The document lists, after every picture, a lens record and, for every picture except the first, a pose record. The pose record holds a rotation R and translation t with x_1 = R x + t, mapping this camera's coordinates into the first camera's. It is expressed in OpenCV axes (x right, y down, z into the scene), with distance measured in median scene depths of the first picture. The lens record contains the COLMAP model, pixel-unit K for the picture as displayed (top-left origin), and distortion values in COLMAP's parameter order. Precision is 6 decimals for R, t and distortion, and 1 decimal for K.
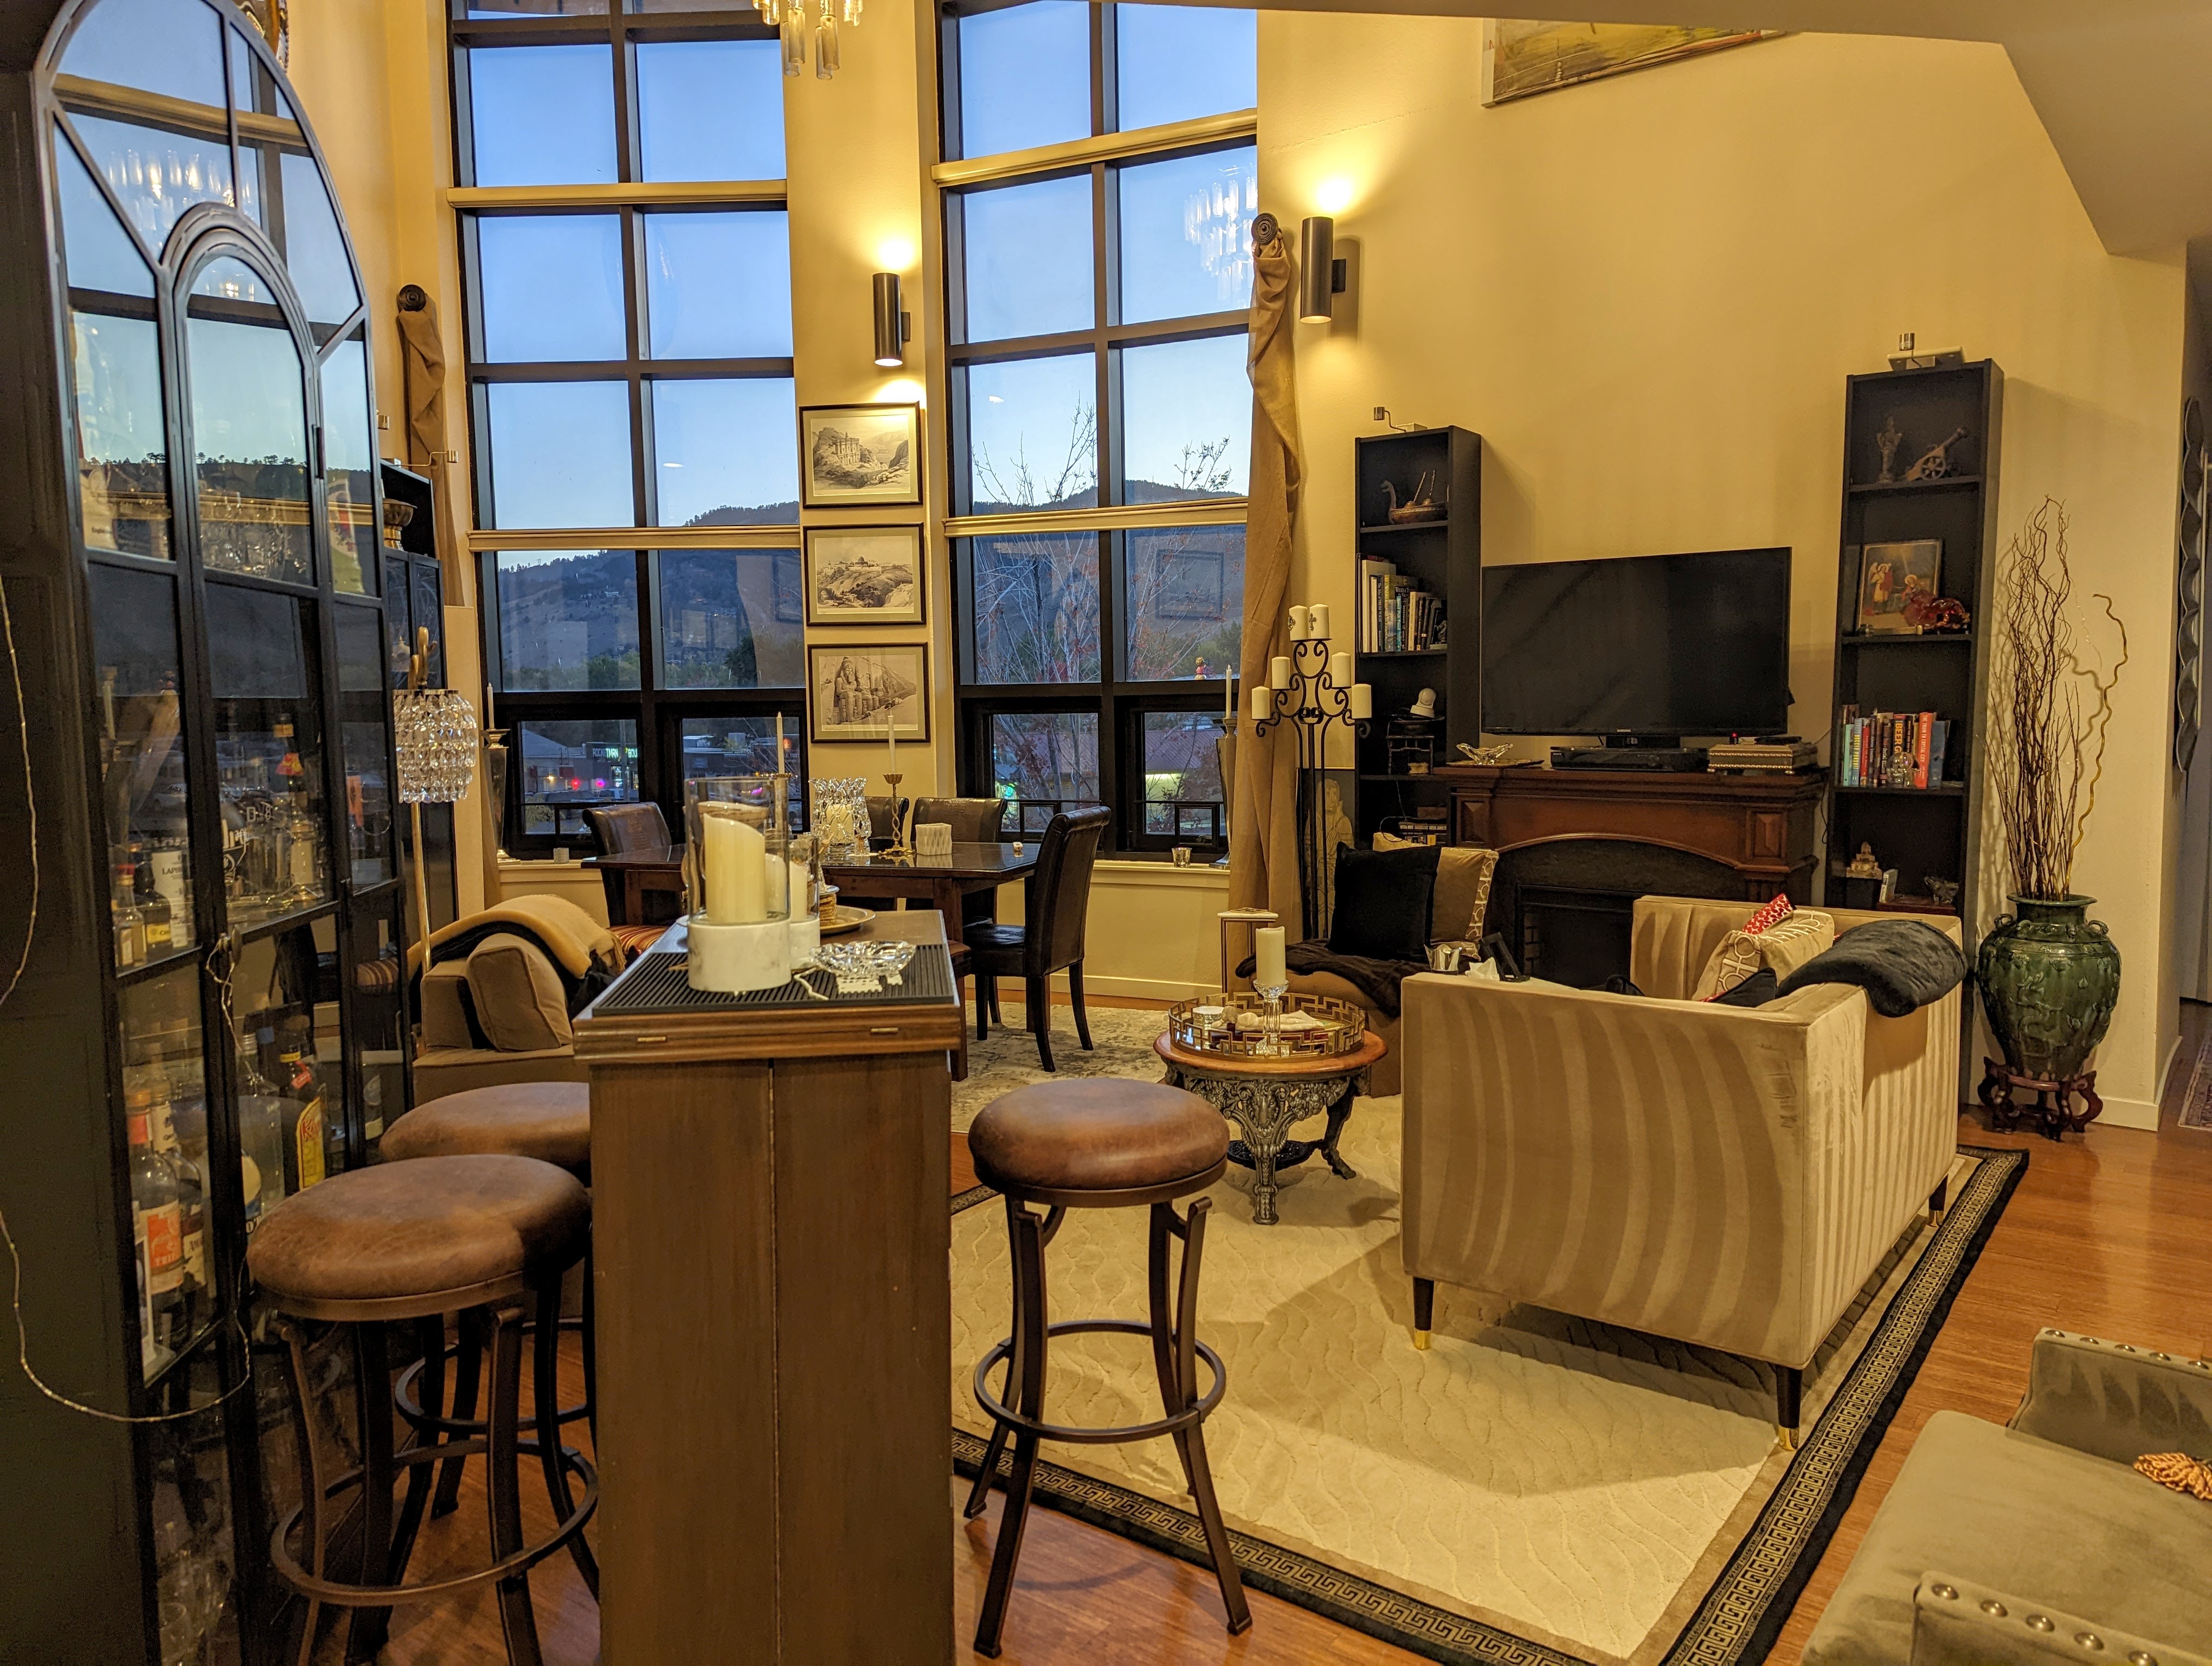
lens RADIAL K [[1549.0, 0, 1108.0], [0, 1549.0, 816.3], [0, 0, 1]] dist [0.086749, -0.080390]
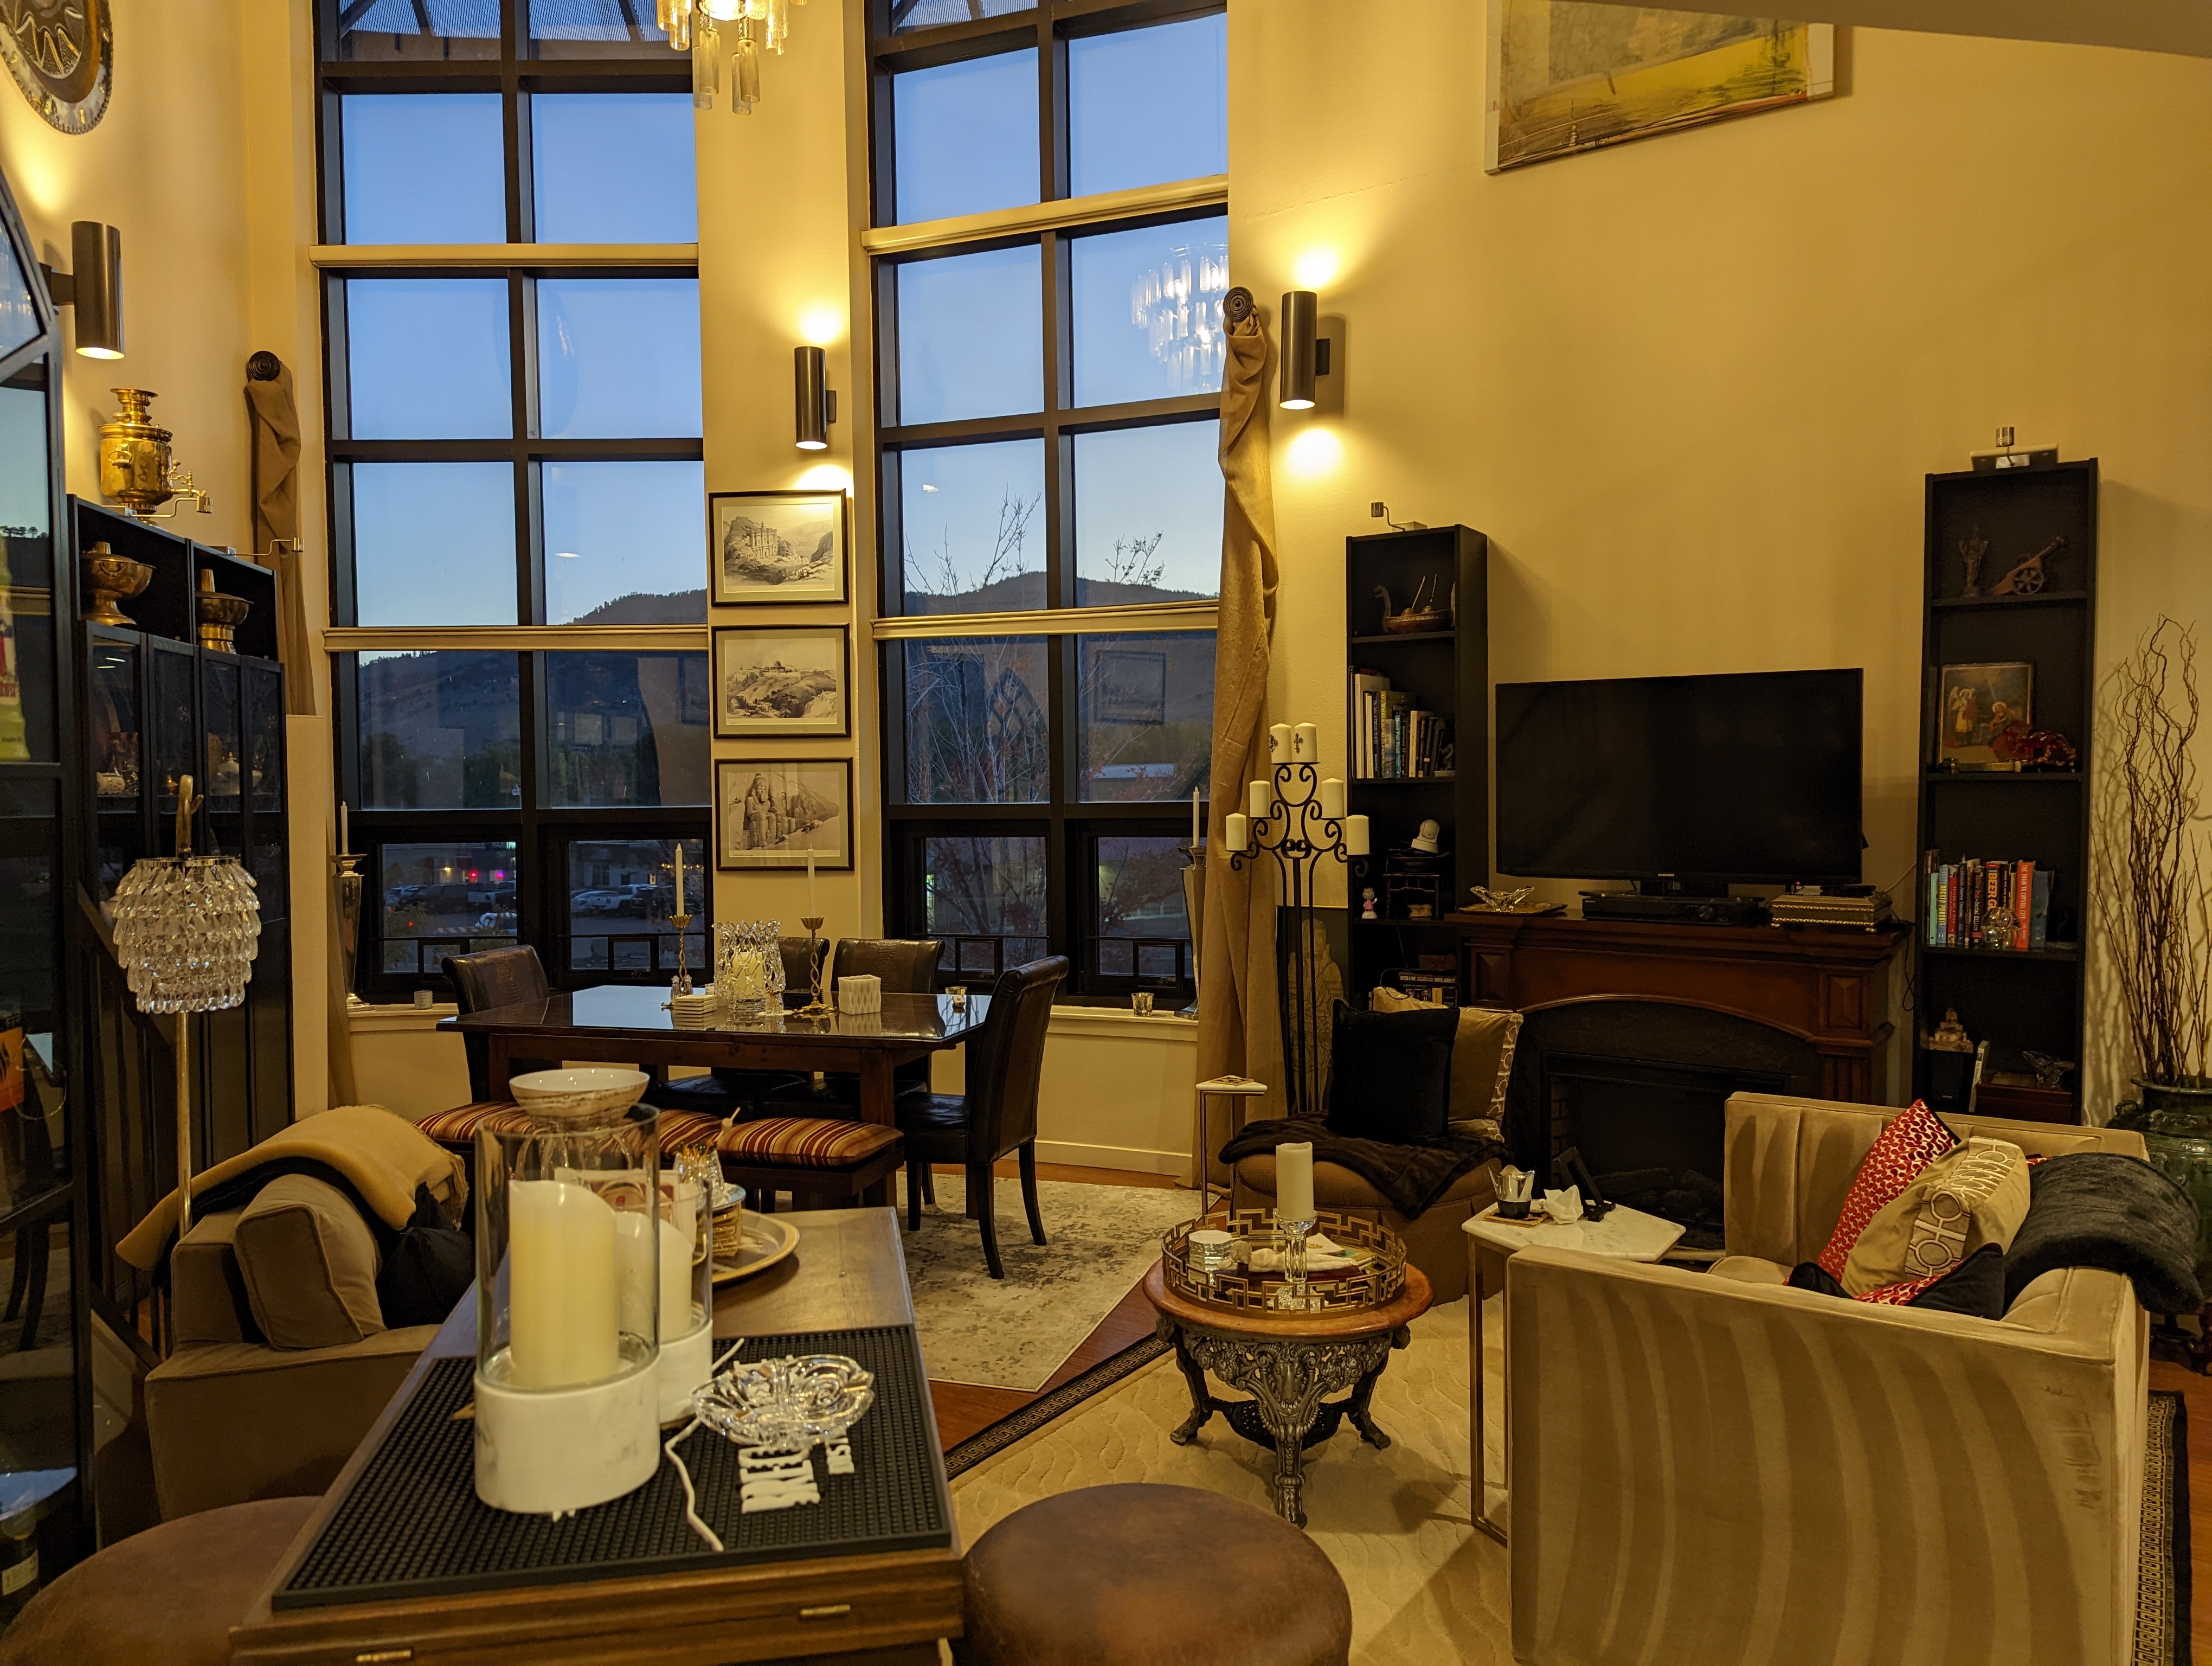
lens RADIAL K [[1555.1, 0, 1100.6], [0, 1555.1, 820.7], [0, 0, 1]] dist [0.084475, -0.084114]
pose [[0.998731, 0.003076, 0.050278, -0.023240], [-0.000338, 0.998521, -0.054375, -0.033146], [-0.050371, 0.054289, 0.997254, 0.130897]]
